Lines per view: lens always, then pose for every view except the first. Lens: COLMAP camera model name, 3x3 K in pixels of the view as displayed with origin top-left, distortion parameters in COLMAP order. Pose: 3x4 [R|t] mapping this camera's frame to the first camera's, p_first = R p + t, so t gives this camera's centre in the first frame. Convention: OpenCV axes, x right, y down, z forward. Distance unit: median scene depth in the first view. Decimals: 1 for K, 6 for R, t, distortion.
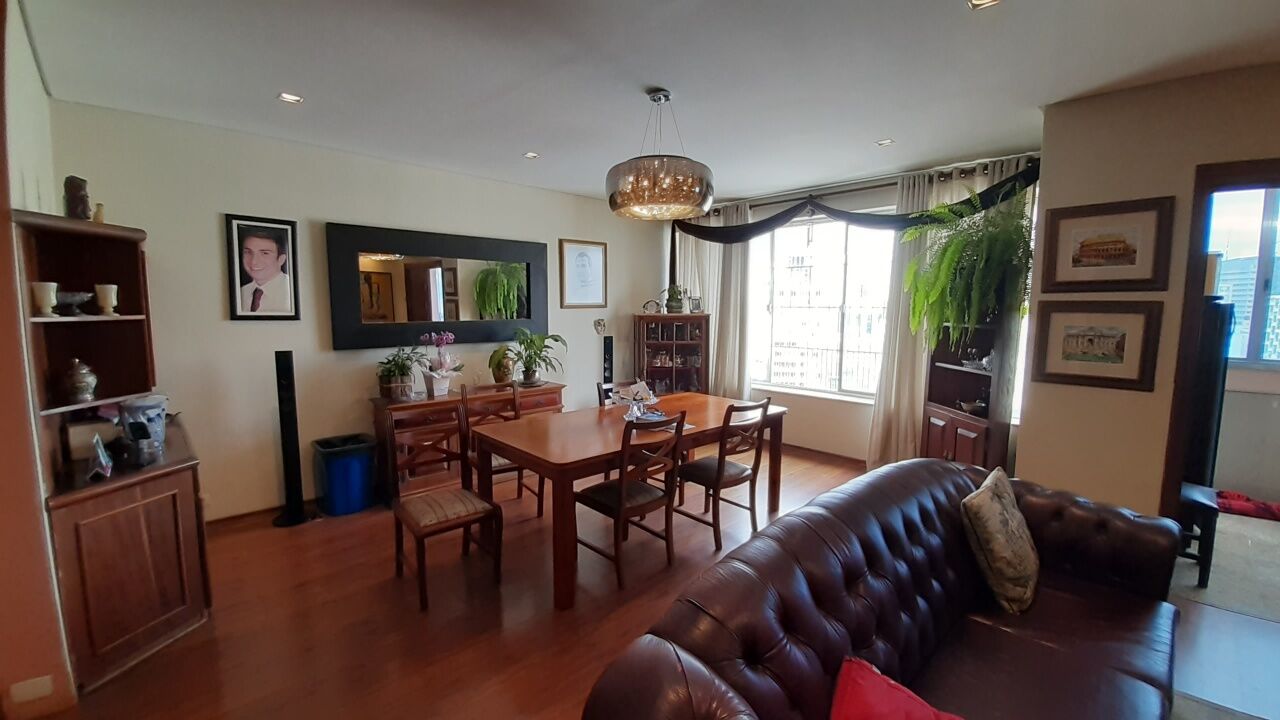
lens RADIAL K [[512.4, 0, 637.7], [0, 512.4, 360.1], [0, 0, 1]] dist [0.005456, -0.012753]
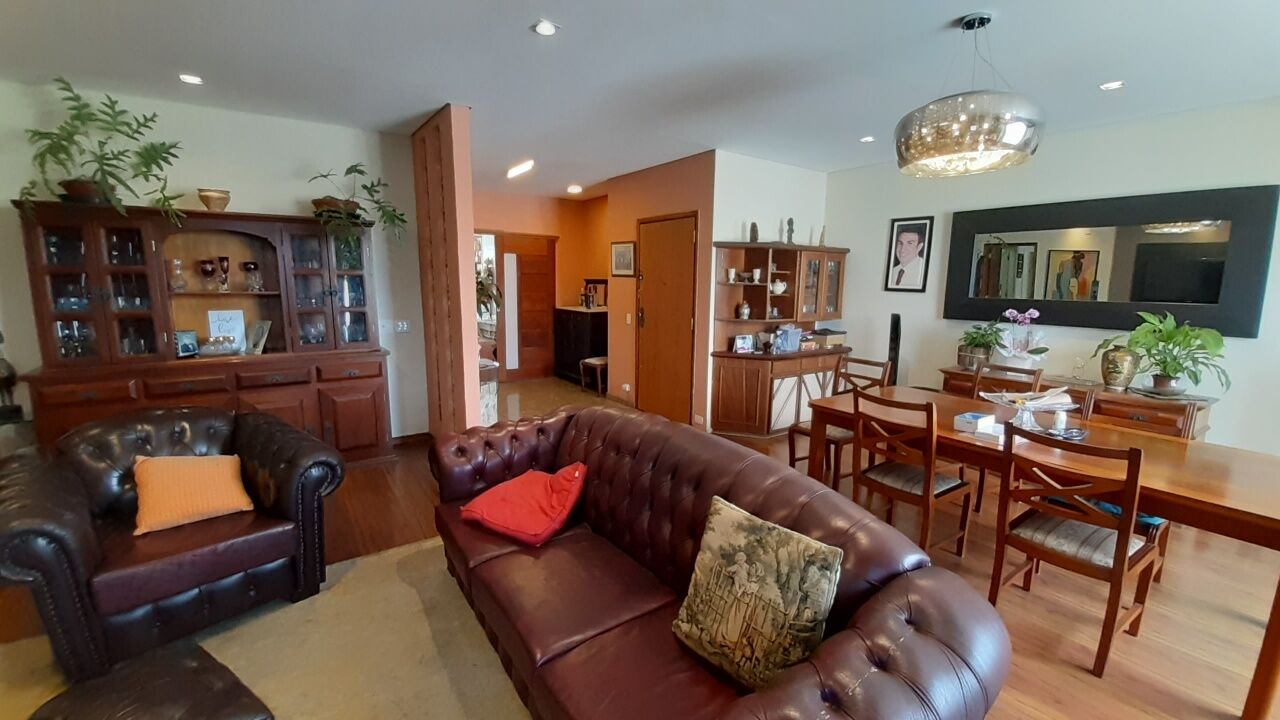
lens RADIAL K [[512.4, 0, 637.7], [0, 512.4, 360.1], [0, 0, 1]] dist [0.005456, -0.012753]
pose [[-0.140011, 0.147749, -0.979064, 0.755332], [-0.119284, 0.979086, 0.164811, -0.038882], [0.982939, 0.139862, -0.119459, 0.472334]]
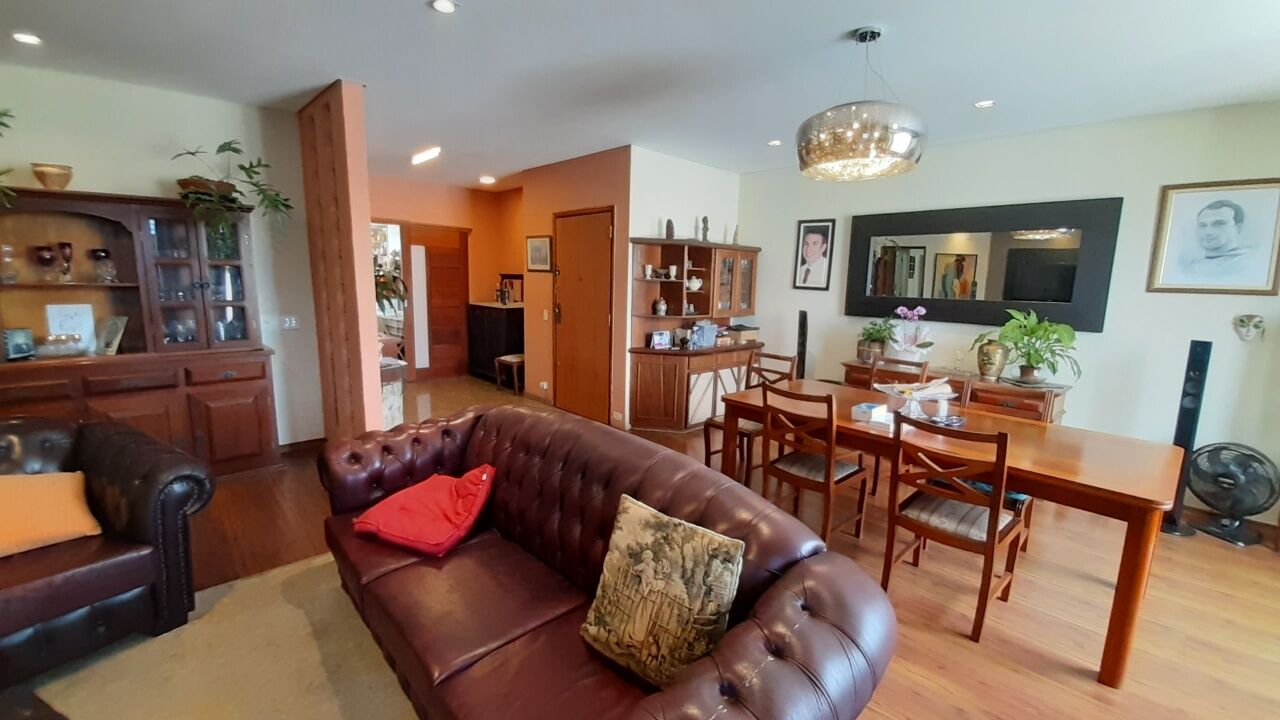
lens RADIAL K [[512.1, 0, 640.7], [0, 512.1, 359.0], [0, 0, 1]] dist [0.000101, -0.008798]
pose [[0.008676, 0.153433, -0.988121, 0.740862], [-0.132779, 0.979585, 0.150942, -0.040068], [0.991108, 0.129892, 0.028871, 0.492520]]
